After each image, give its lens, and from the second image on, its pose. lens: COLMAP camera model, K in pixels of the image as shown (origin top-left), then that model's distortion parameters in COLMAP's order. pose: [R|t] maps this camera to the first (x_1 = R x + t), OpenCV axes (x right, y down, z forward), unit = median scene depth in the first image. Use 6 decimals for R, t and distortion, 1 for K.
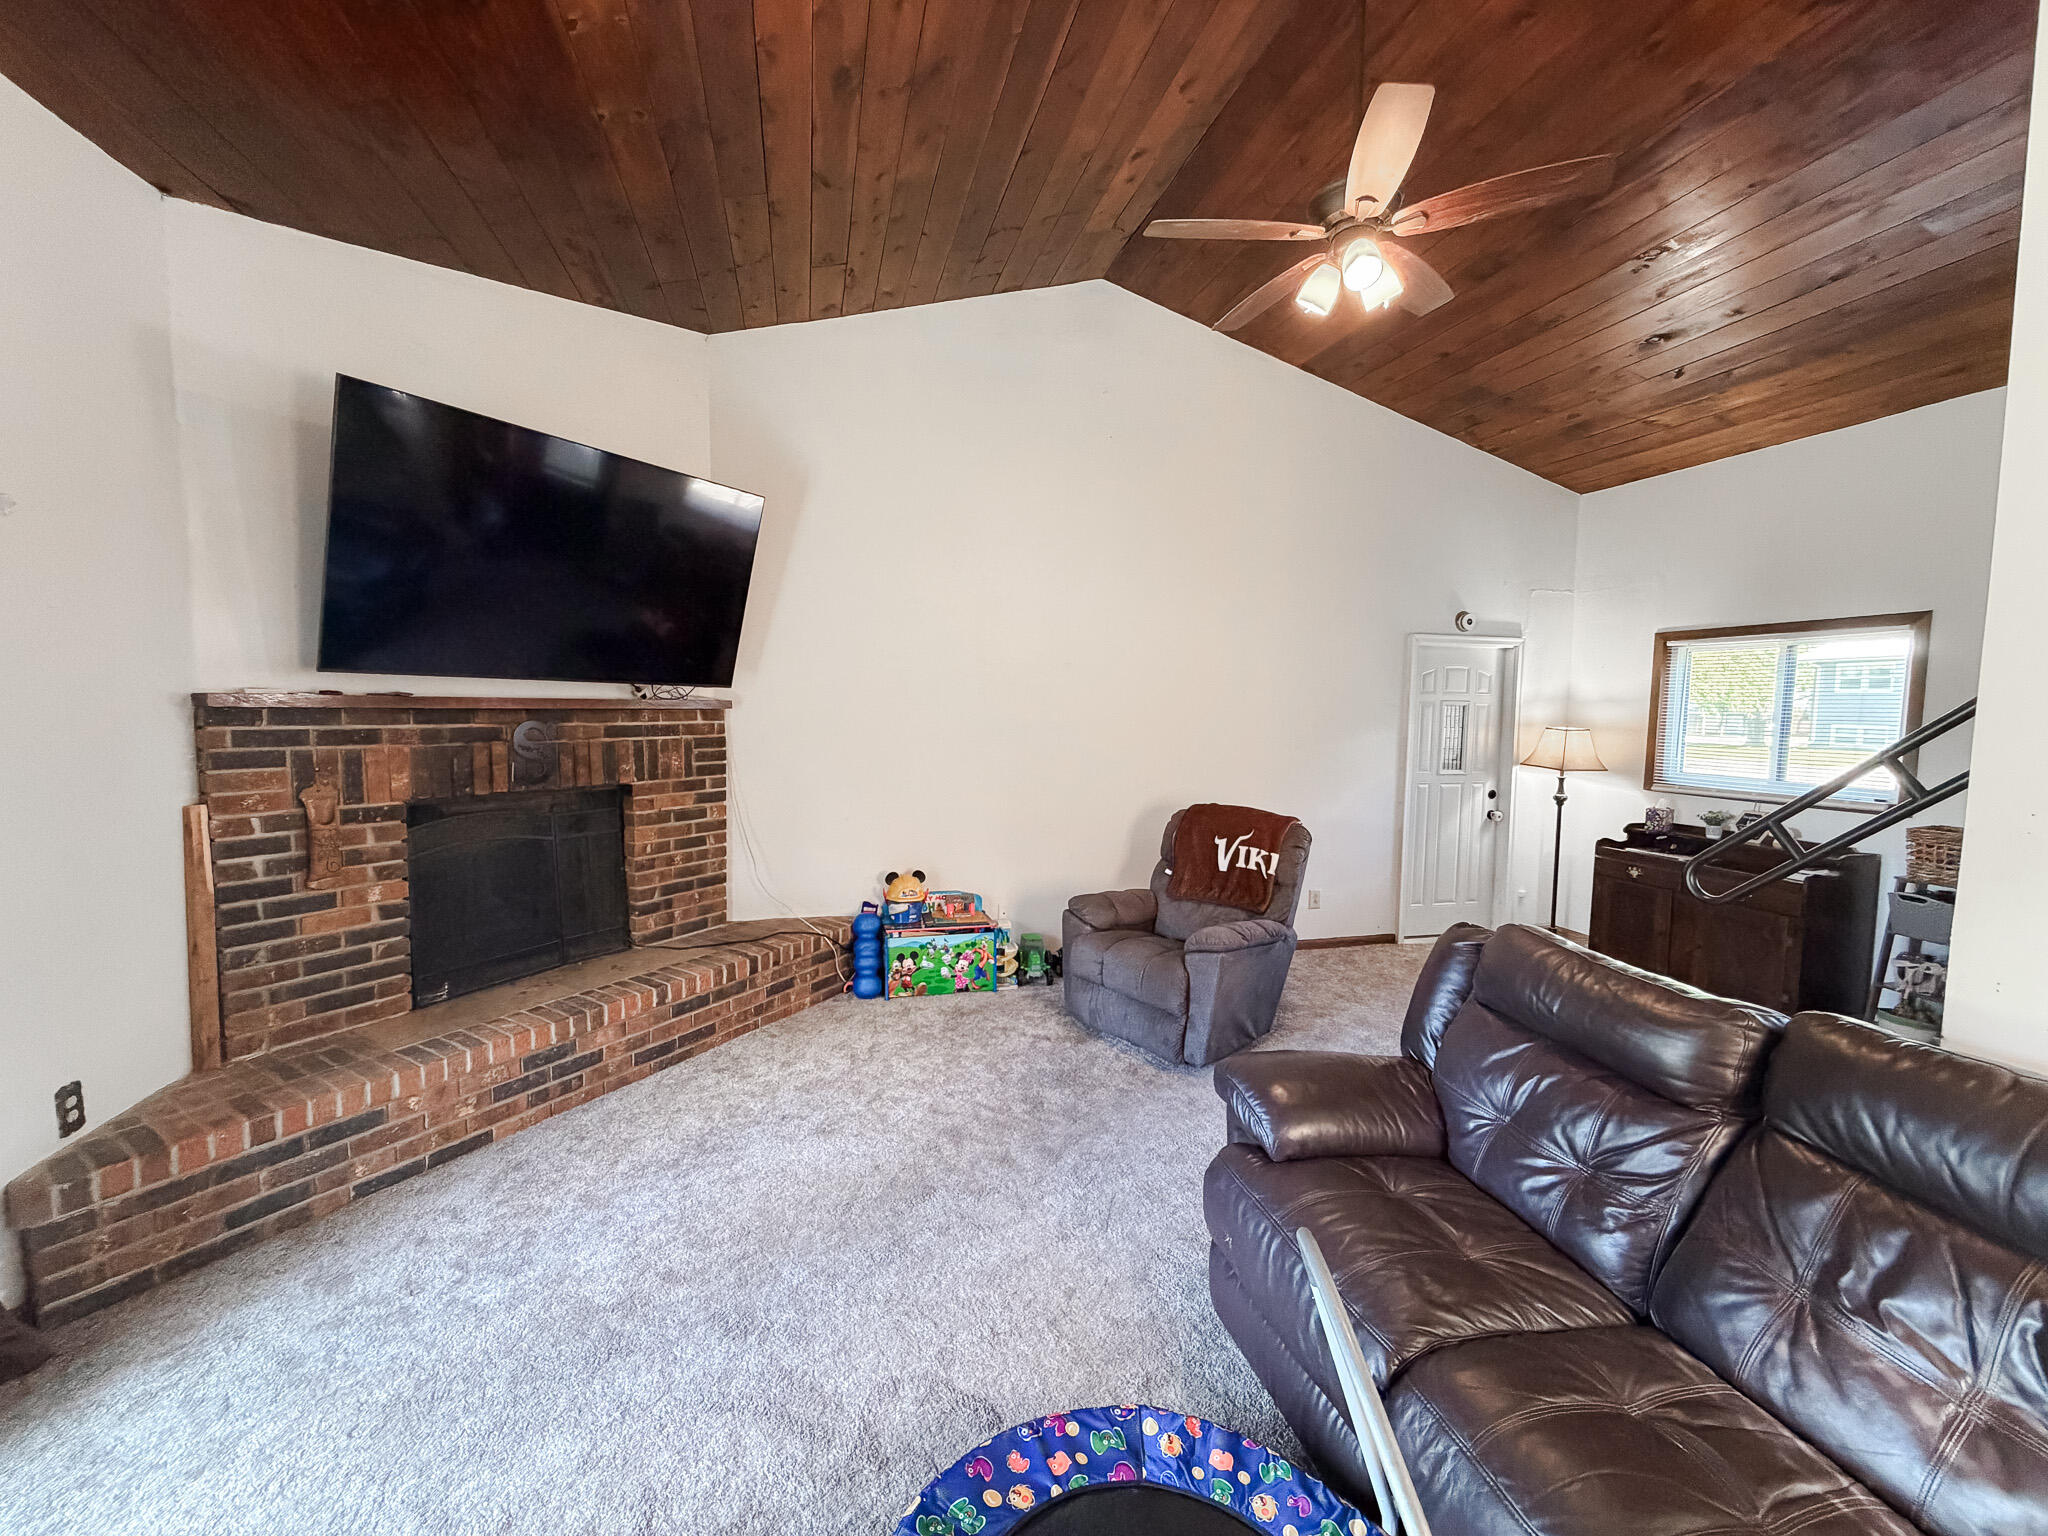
lens RADIAL K [[816.6, 0, 1024.0], [0, 816.6, 768.0], [0, 0, 1]] dist [0.000213, 0.000293]
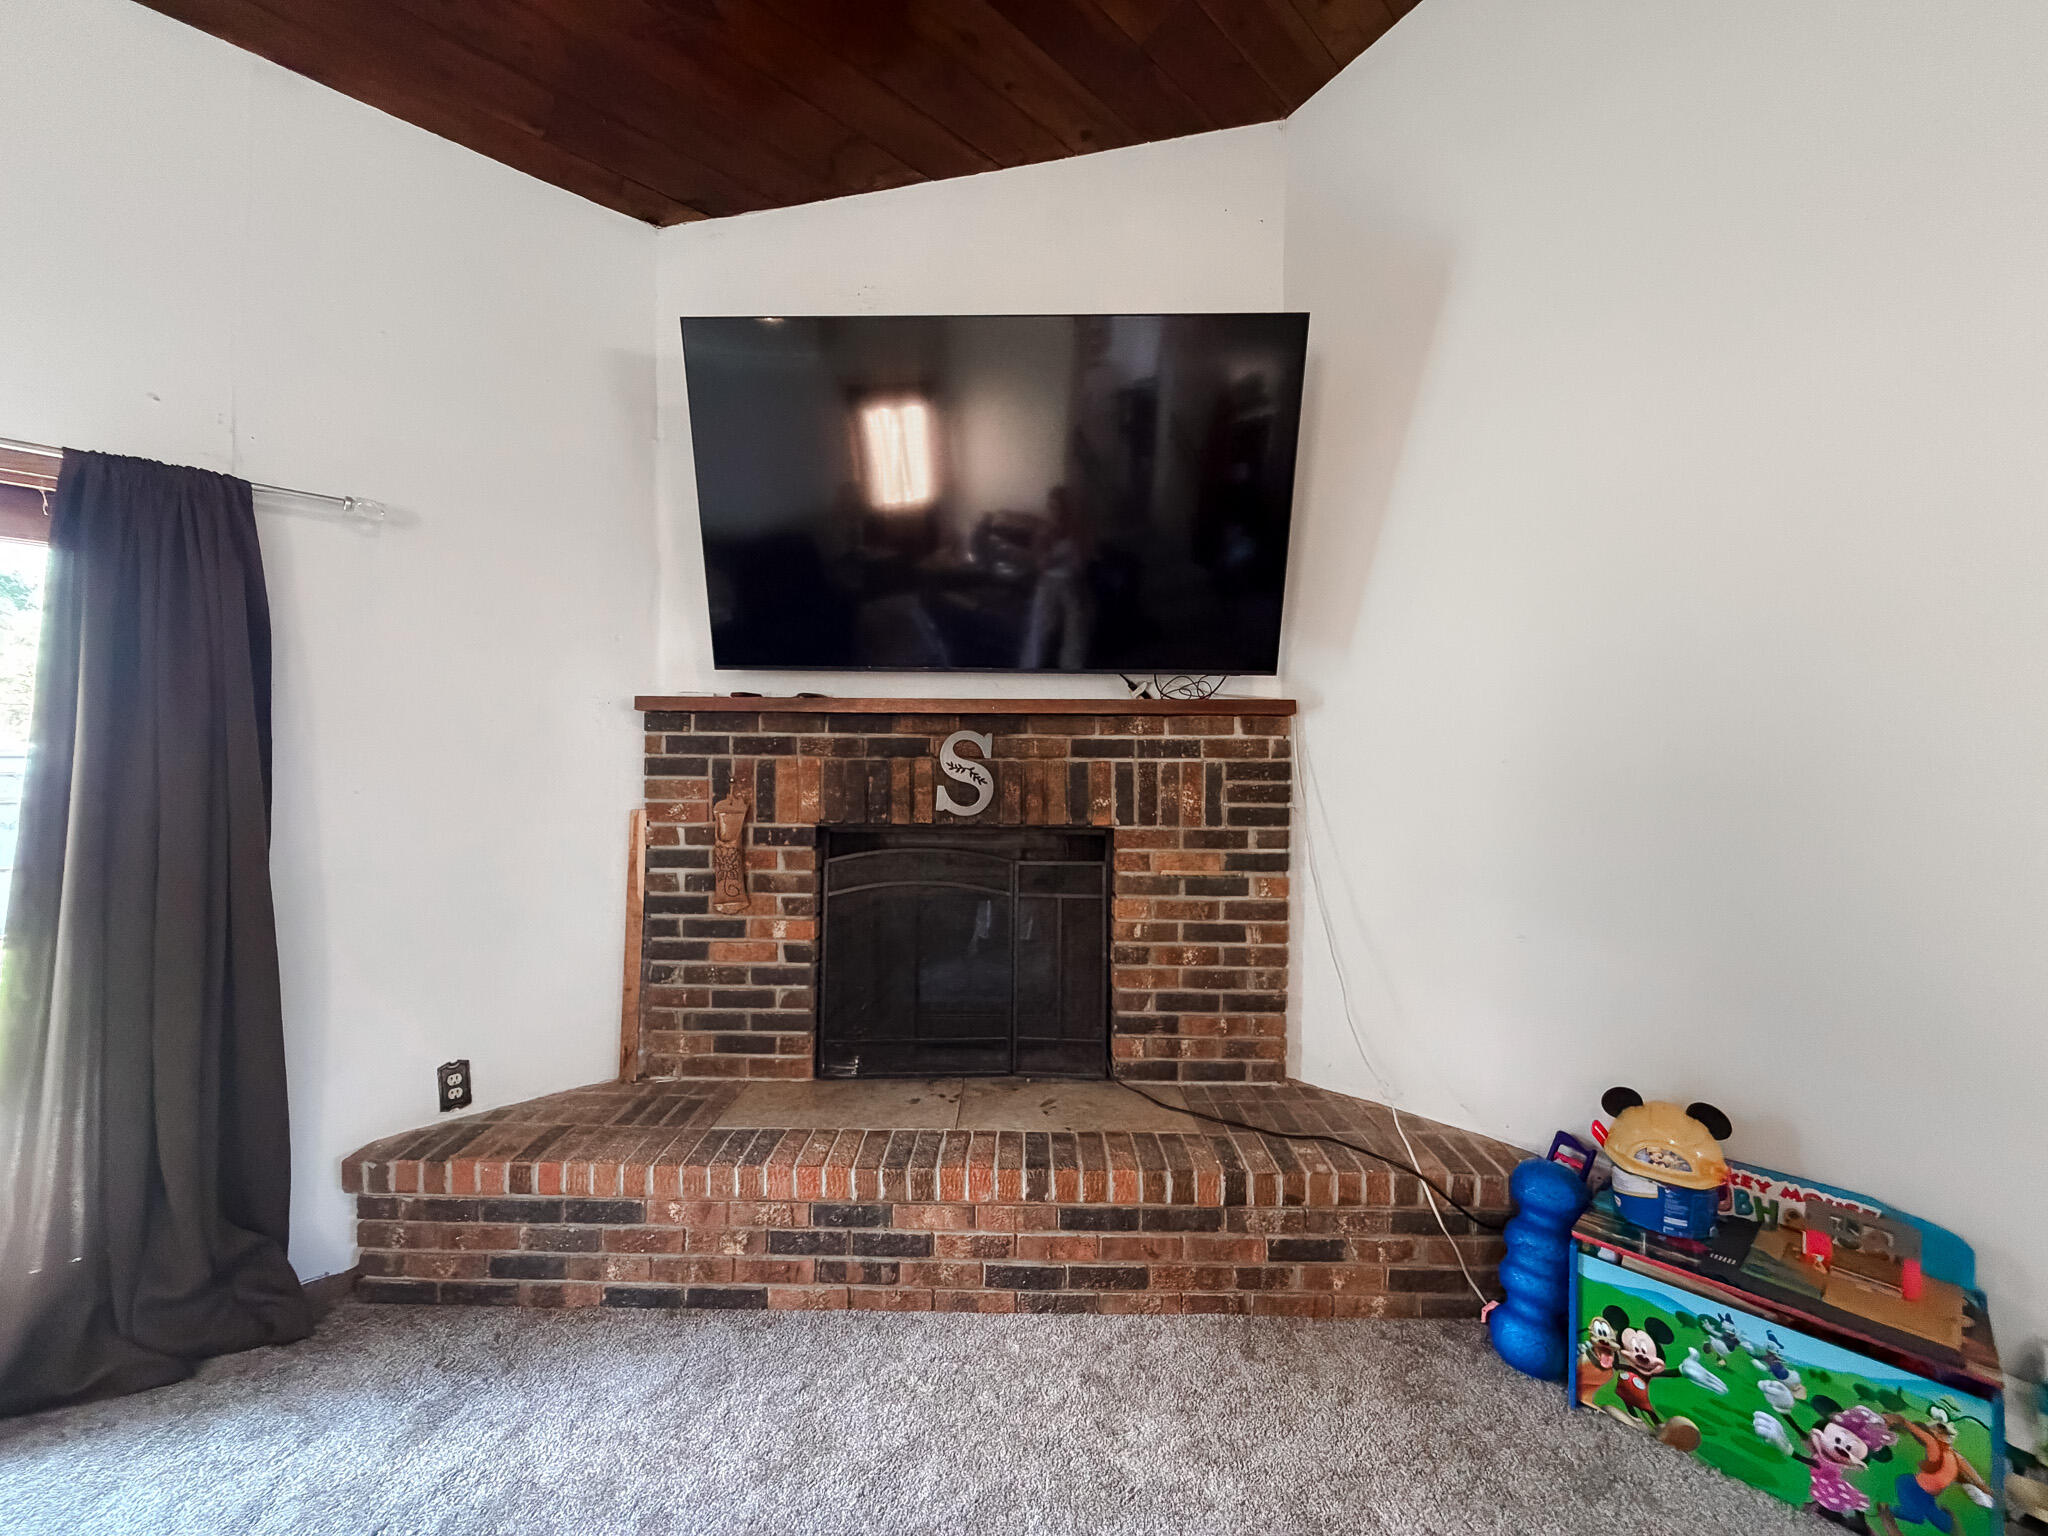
lens RADIAL K [[816.6, 0, 1024.0], [0, 816.6, 768.0], [0, 0, 1]] dist [0.000213, 0.000293]
pose [[0.492093, -0.002680, -0.870539, 0.067709], [-0.066132, 0.996991, -0.040452, 0.002735], [0.868027, 0.077476, 0.490435, 0.687191]]
